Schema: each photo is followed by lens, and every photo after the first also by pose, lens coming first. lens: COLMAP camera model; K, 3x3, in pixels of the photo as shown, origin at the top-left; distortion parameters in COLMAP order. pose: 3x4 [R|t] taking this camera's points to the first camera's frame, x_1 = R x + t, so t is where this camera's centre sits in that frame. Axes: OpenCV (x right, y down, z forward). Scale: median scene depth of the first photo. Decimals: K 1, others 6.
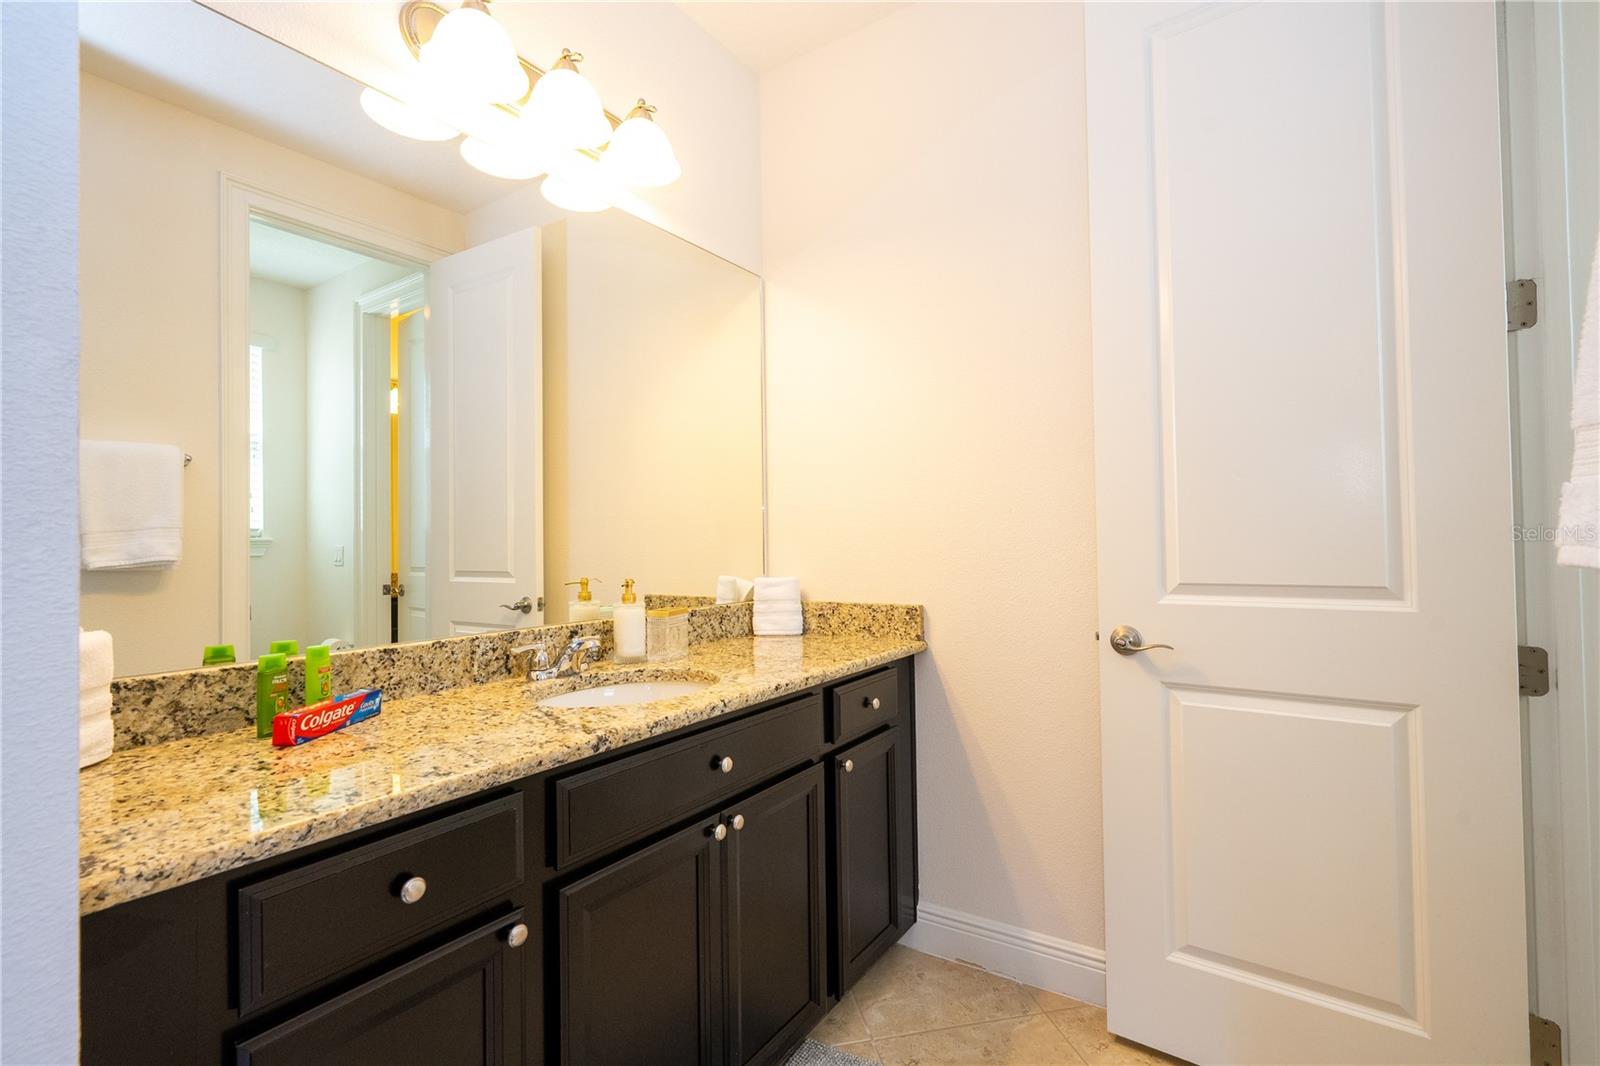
lens RADIAL K [[727.2, 0, 807.0], [0, 727.2, 533.8], [0, 0, 1]] dist [-0.000974, -0.000279]
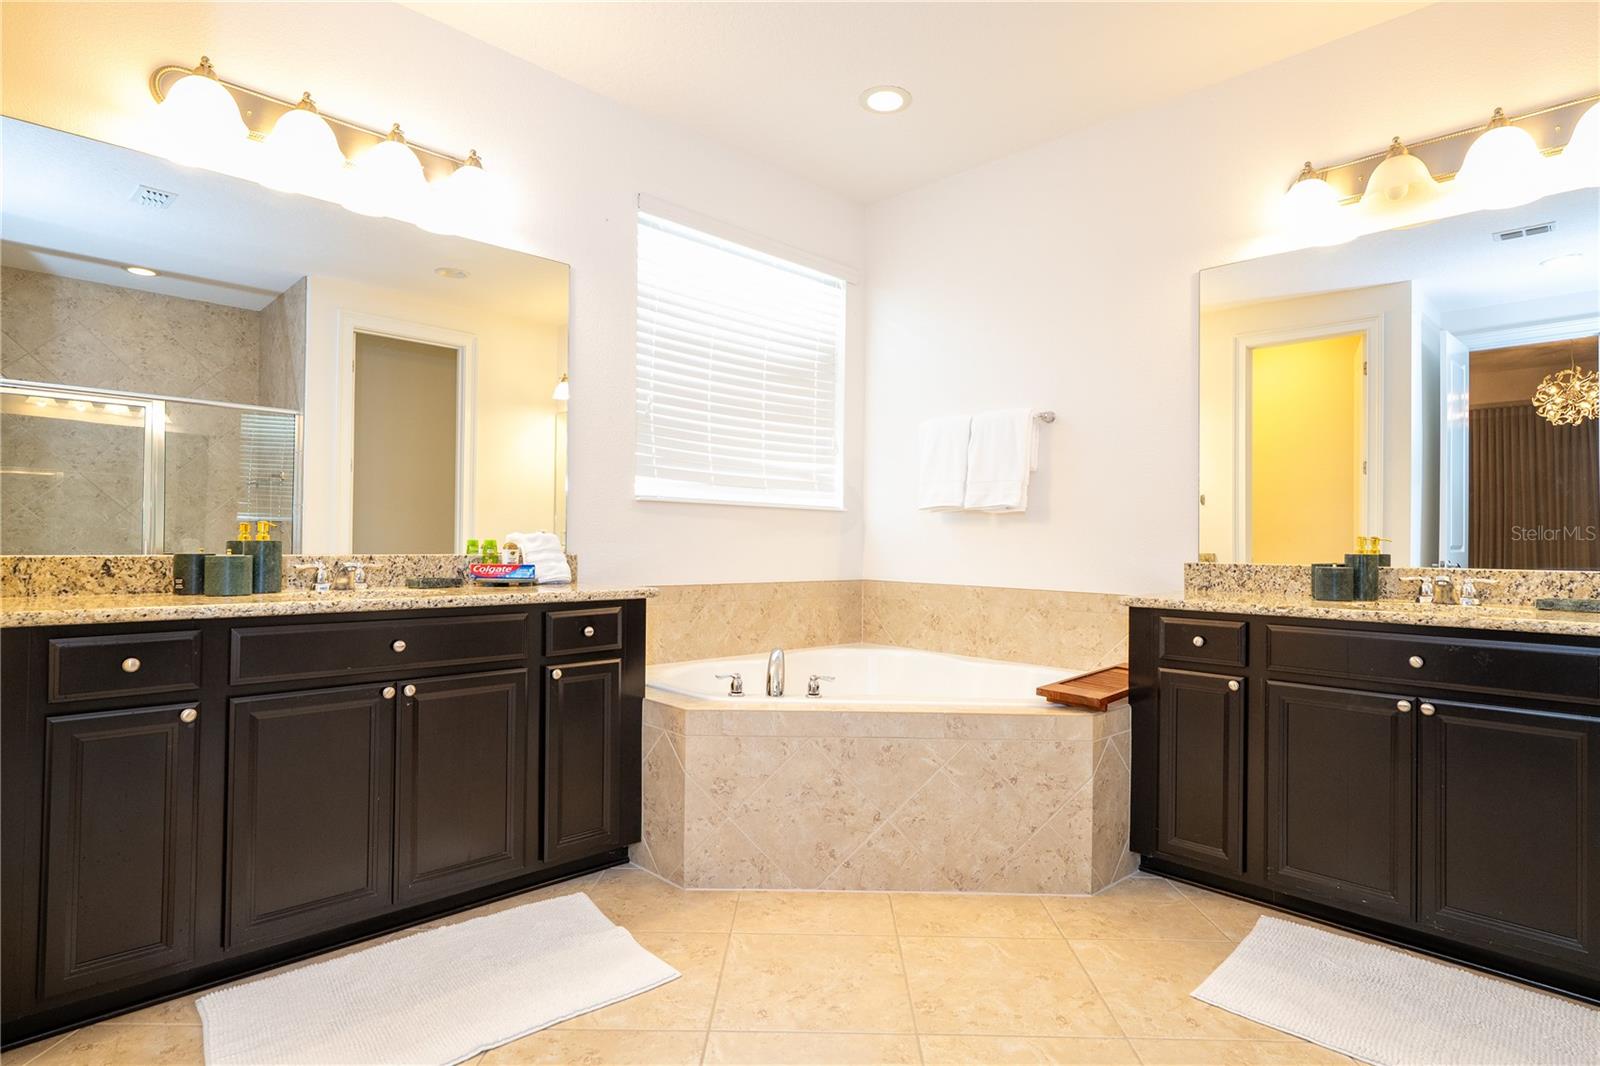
lens RADIAL K [[846.6, 0, 800.0], [0, 846.6, 533.0], [0, 0, 1]] dist [0.002845, 0.000181]
pose [[0.974220, 0.022437, -0.224483, 0.910541], [-0.021272, 0.999745, 0.007604, 0.069316], [0.224597, -0.002633, 0.974448, -0.354598]]
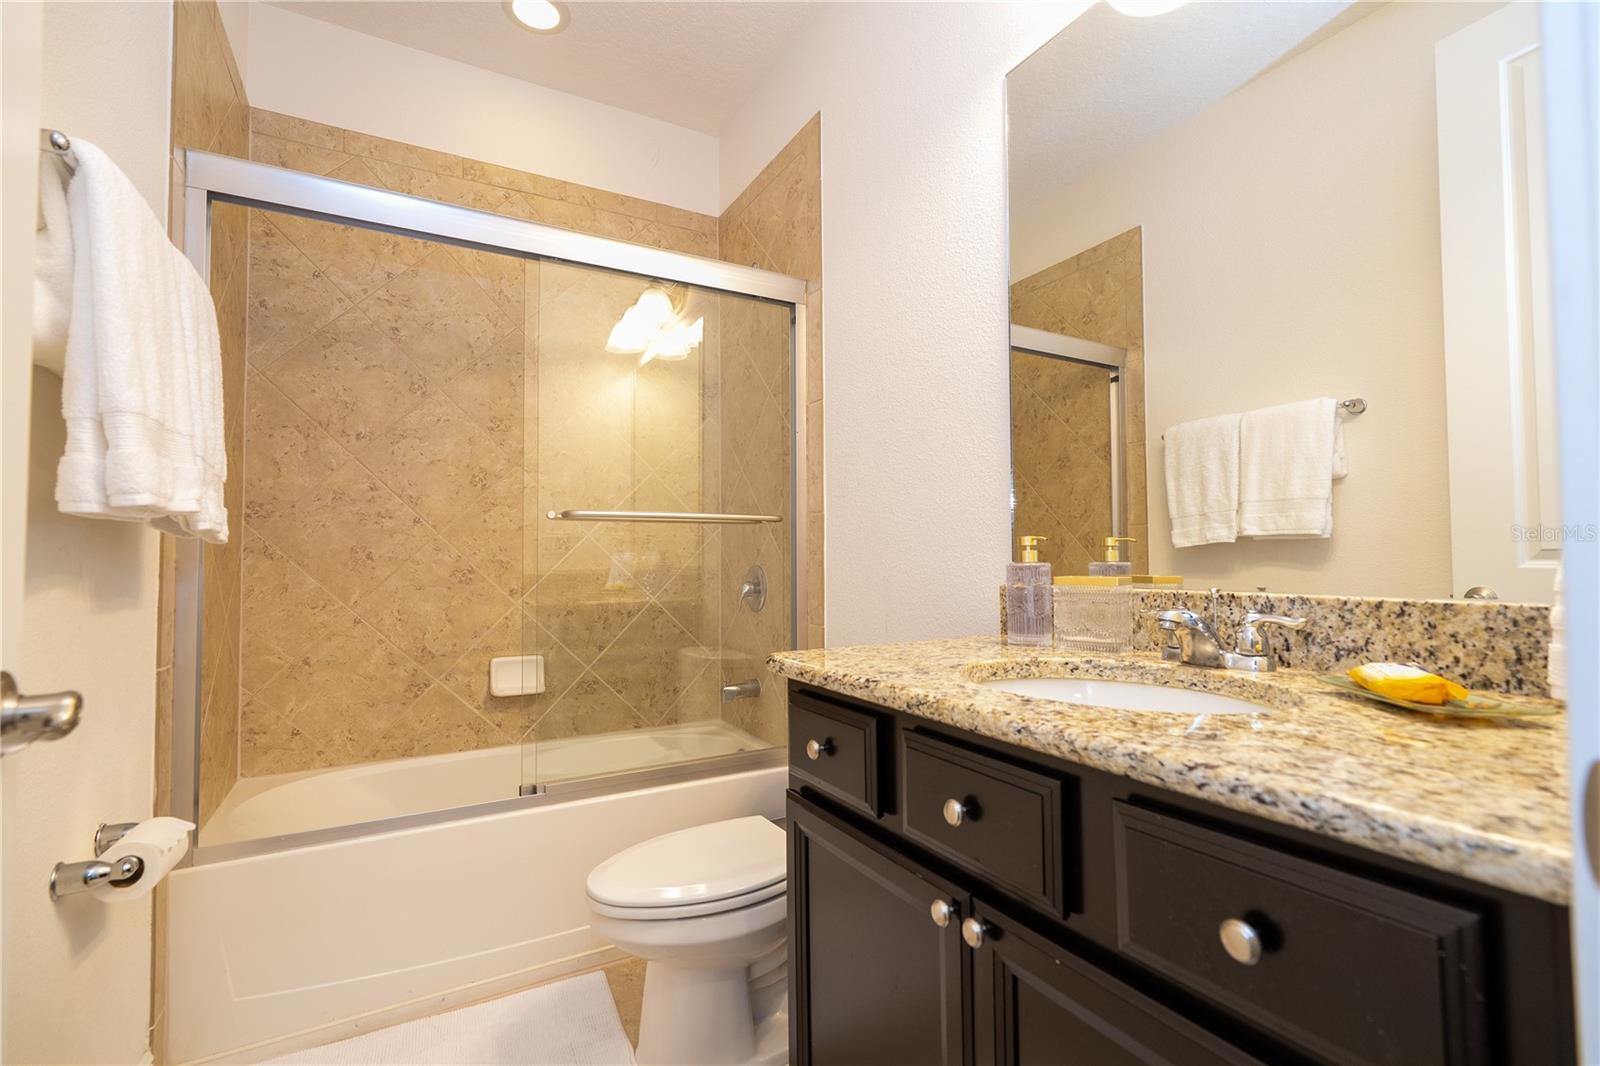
lens RADIAL K [[727.2, 0, 807.0], [0, 727.2, 533.8], [0, 0, 1]] dist [-0.000974, -0.000279]
pose [[-0.457432, -0.006837, -0.889218, 0.432572], [0.029650, 0.999297, -0.022936, 0.093600], [0.888750, -0.036857, -0.456908, 1.080537]]
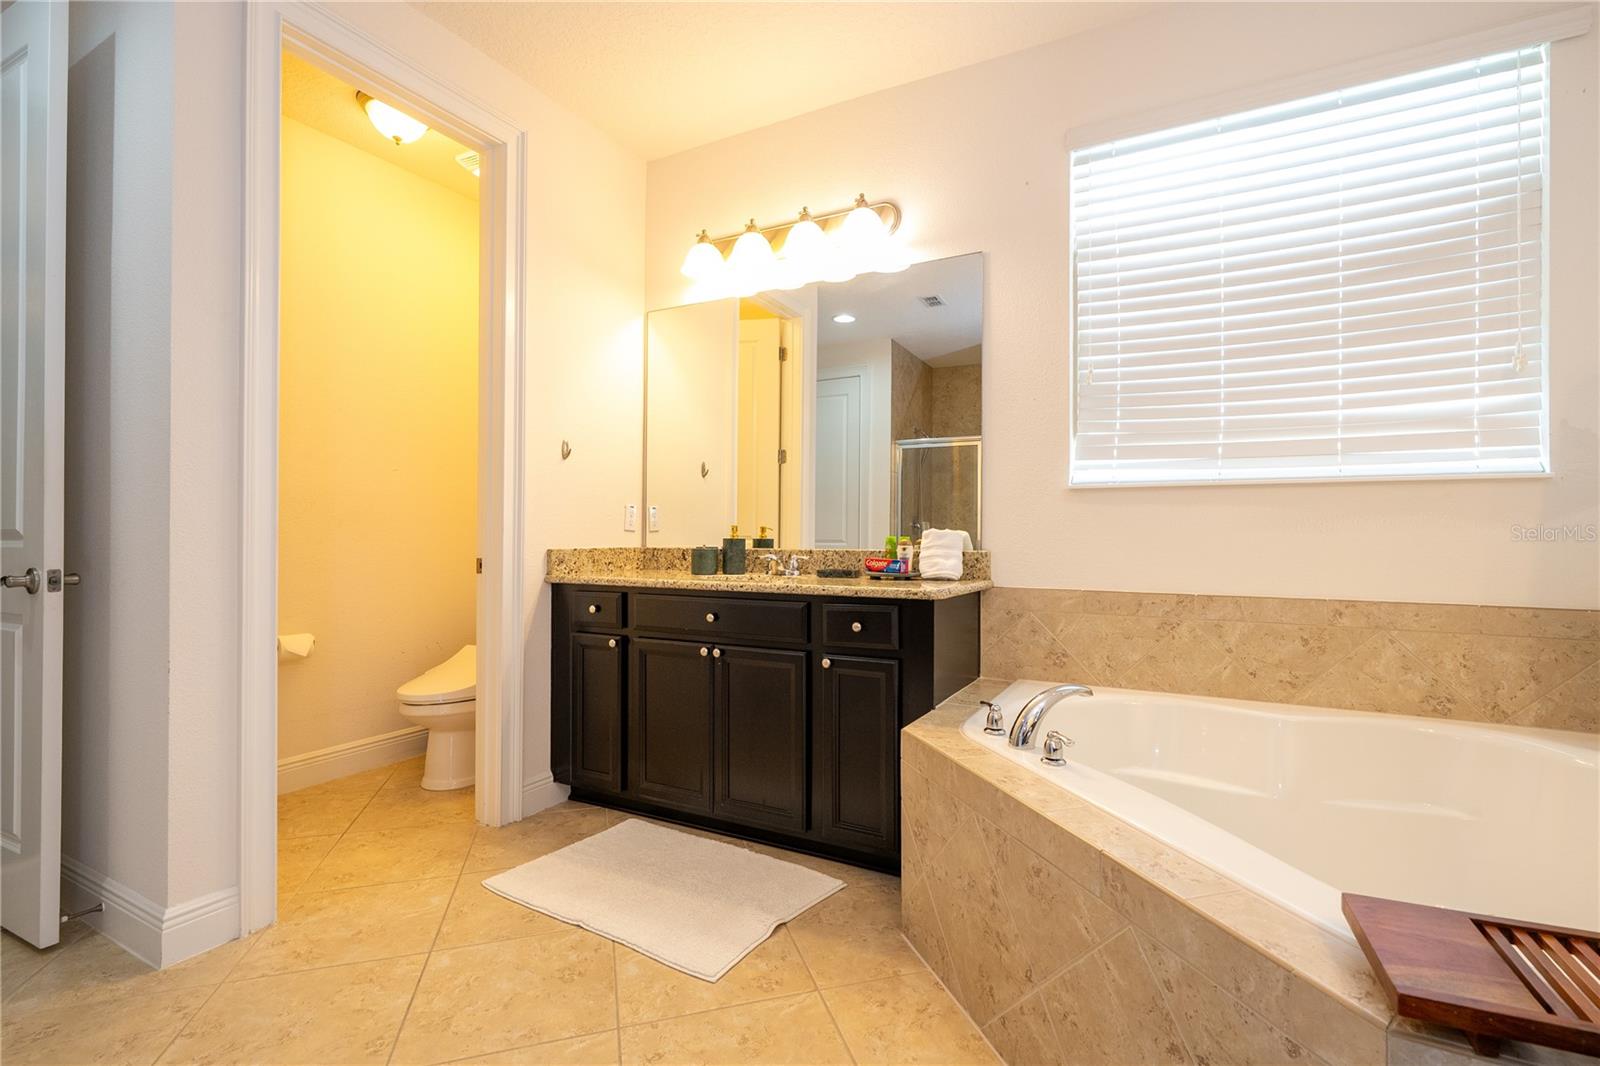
lens RADIAL K [[727.2, 0, 807.0], [0, 727.2, 533.8], [0, 0, 1]] dist [-0.000974, -0.000279]
pose [[0.084720, 0.012974, -0.996320, 1.580557], [0.013124, 0.999814, 0.014135, 0.079133], [0.996318, -0.014273, 0.084534, 1.006207]]
